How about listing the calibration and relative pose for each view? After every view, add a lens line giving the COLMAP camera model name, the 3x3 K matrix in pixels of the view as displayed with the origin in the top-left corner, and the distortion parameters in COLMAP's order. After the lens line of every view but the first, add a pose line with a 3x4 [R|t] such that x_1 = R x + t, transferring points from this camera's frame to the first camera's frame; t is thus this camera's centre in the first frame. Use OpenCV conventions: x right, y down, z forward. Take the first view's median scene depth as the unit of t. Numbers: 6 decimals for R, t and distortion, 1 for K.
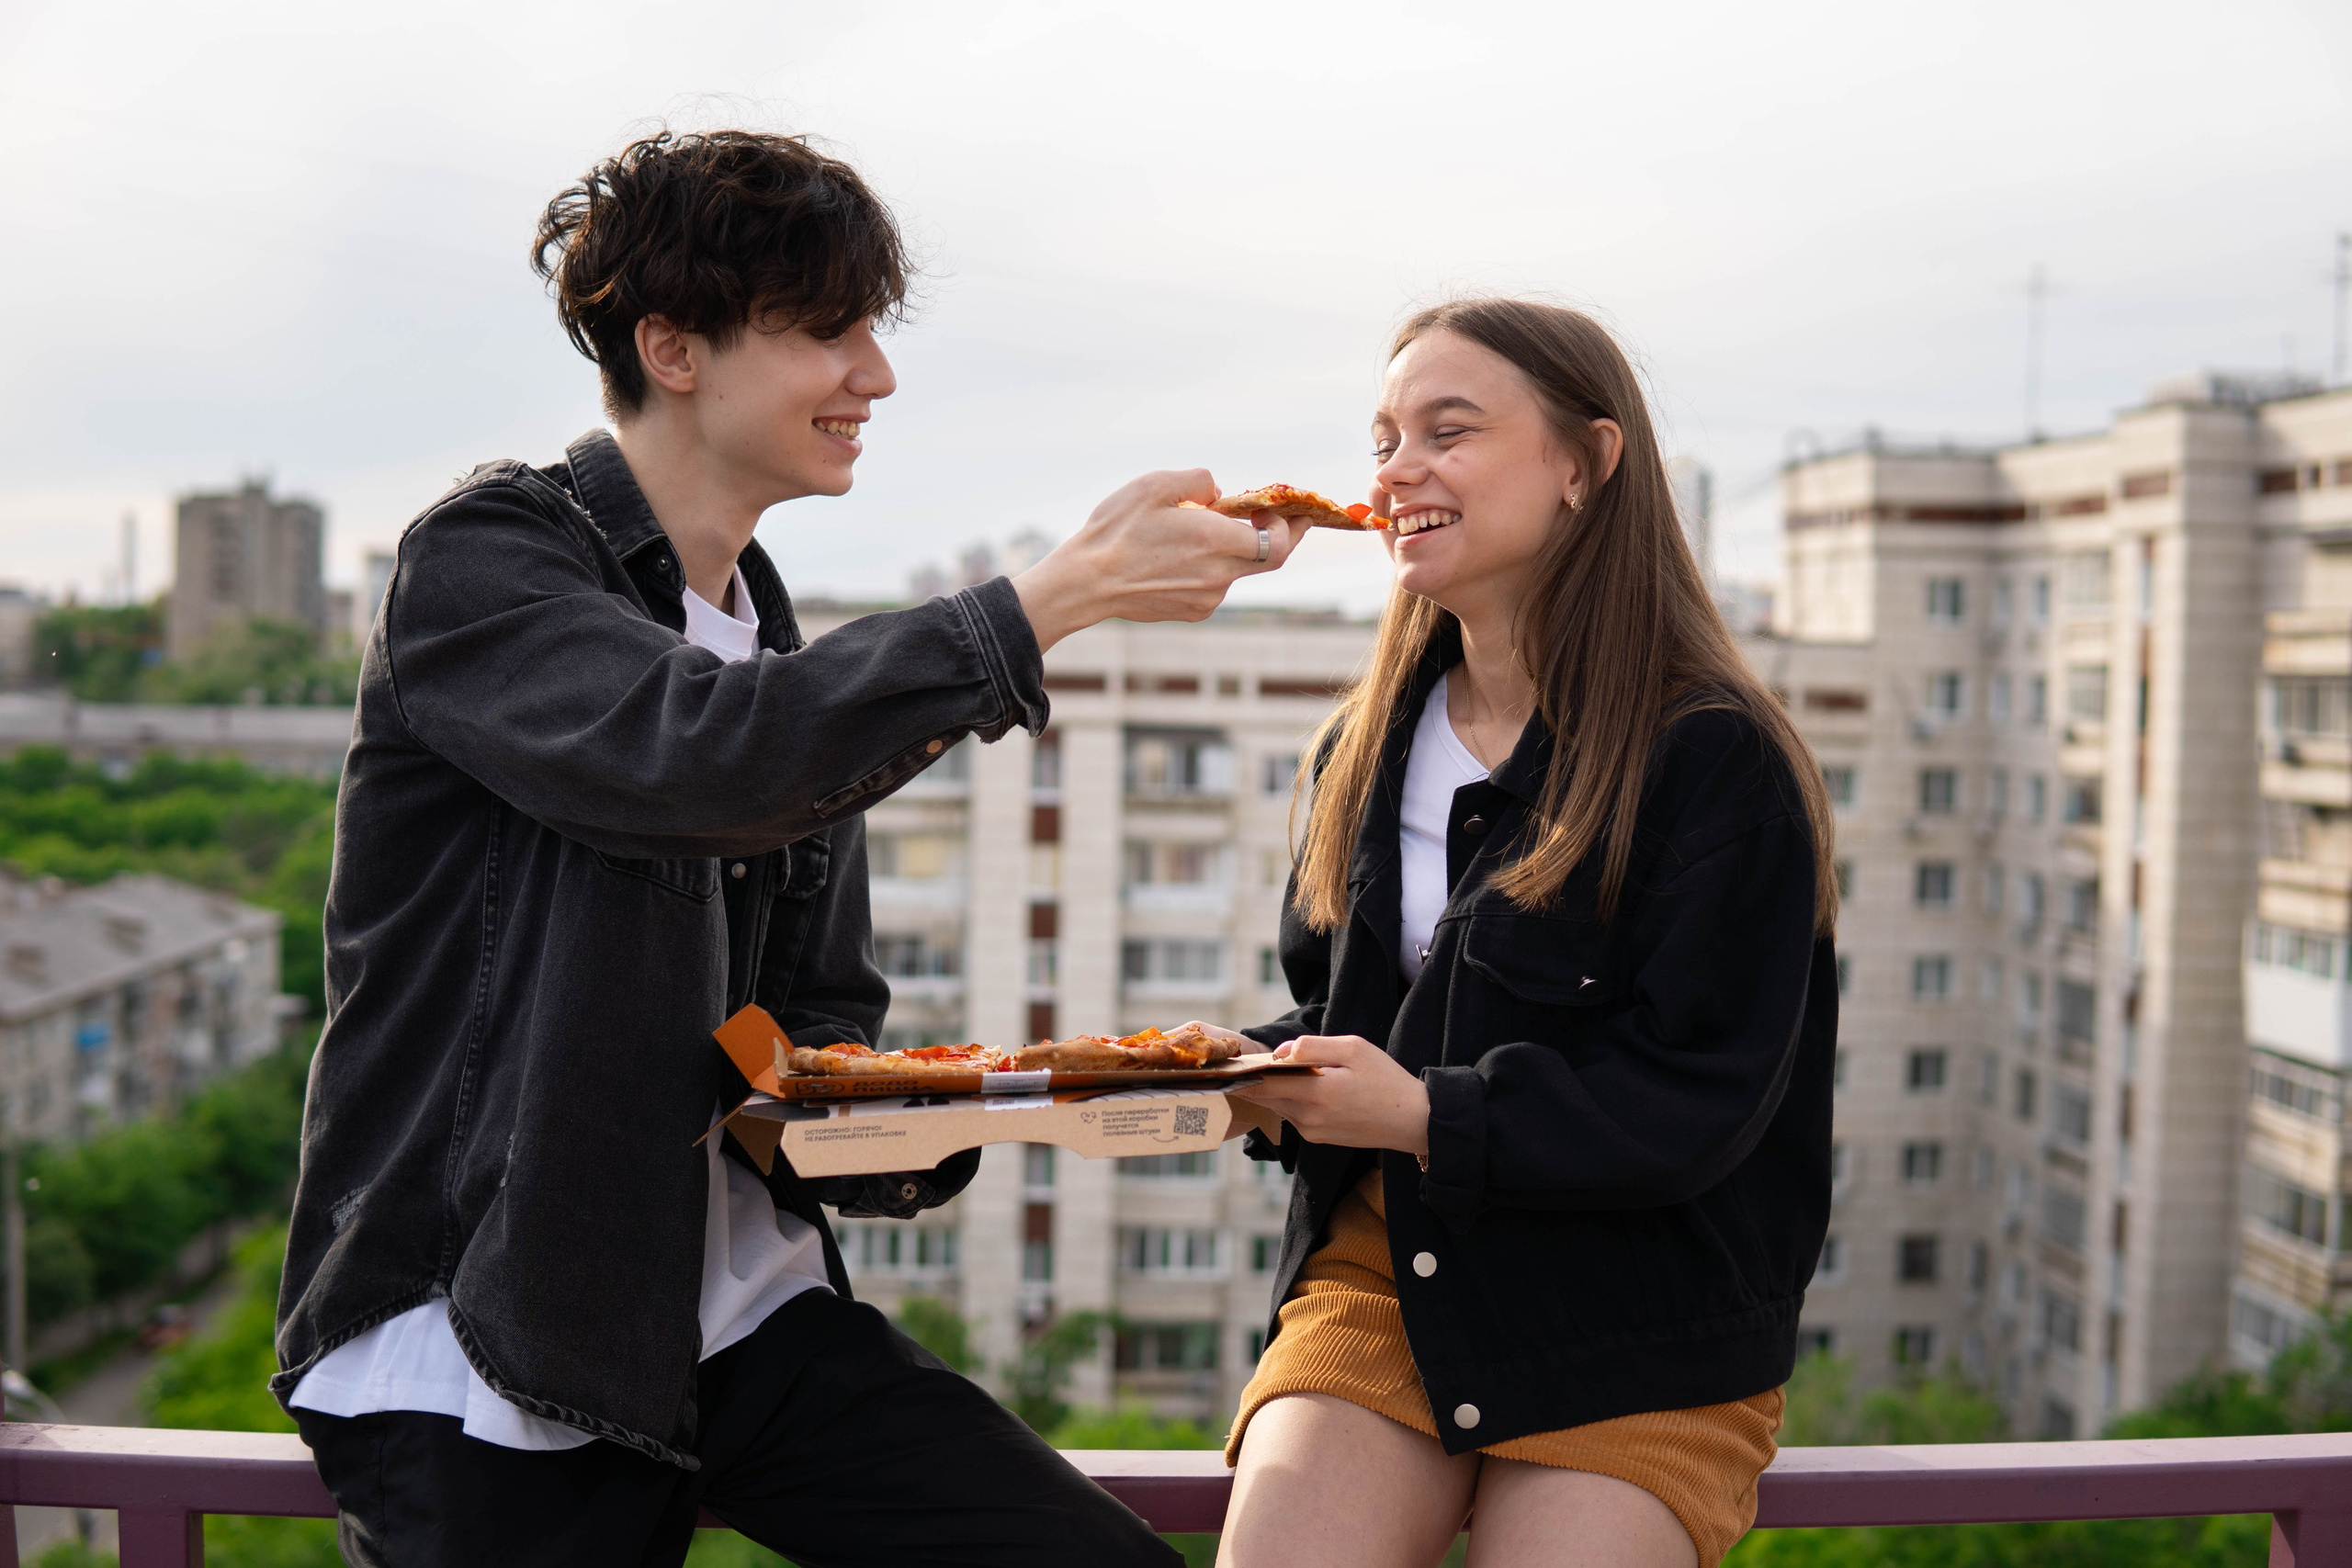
lens RADIAL K [[3056.8, 0, 1140.3], [0, 3056.8, 768.9], [0, 0, 1]] dist [-0.202328, 0.000000]
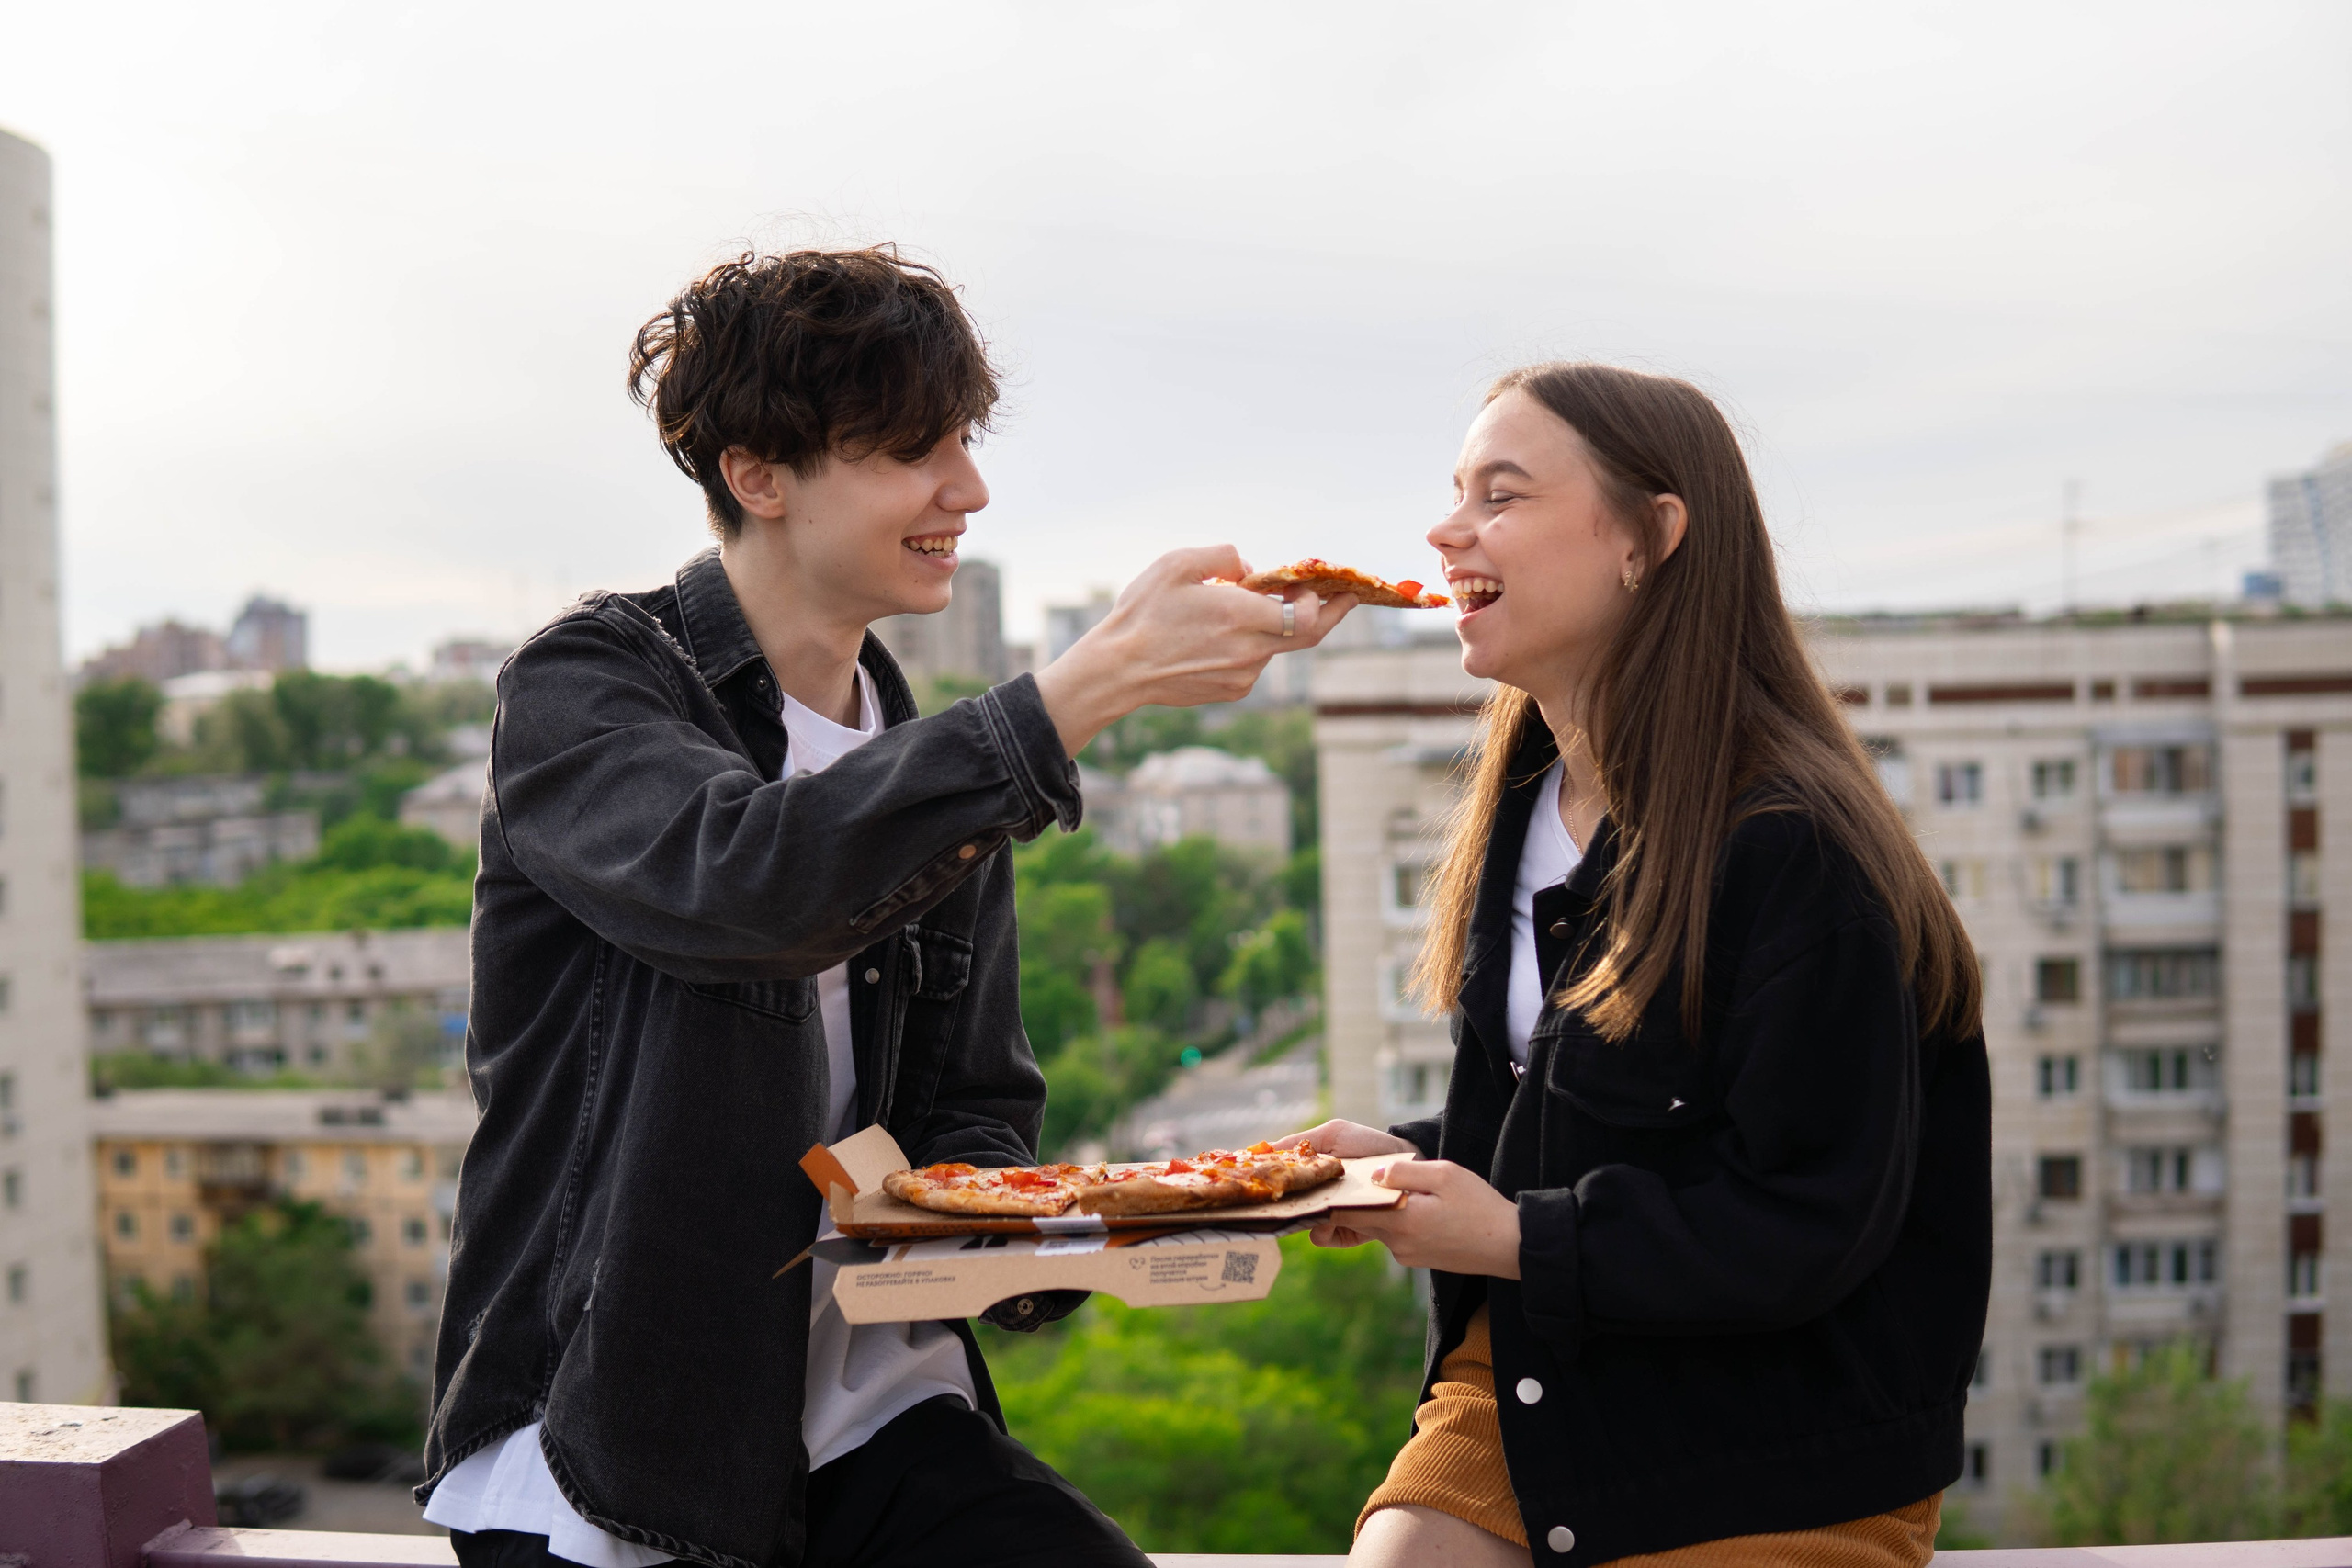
lens RADIAL K [[3056.8, 0, 1132.3], [0, 3056.8, 804.8], [0, 0, 1]] dist [-0.202328, 0.000000]
pose [[0.973225, -0.046061, -0.225191, 0.194142], [0.046553, 0.998911, -0.003131, -0.019567], [0.225090, -0.007436, 0.974310, 0.047287]]
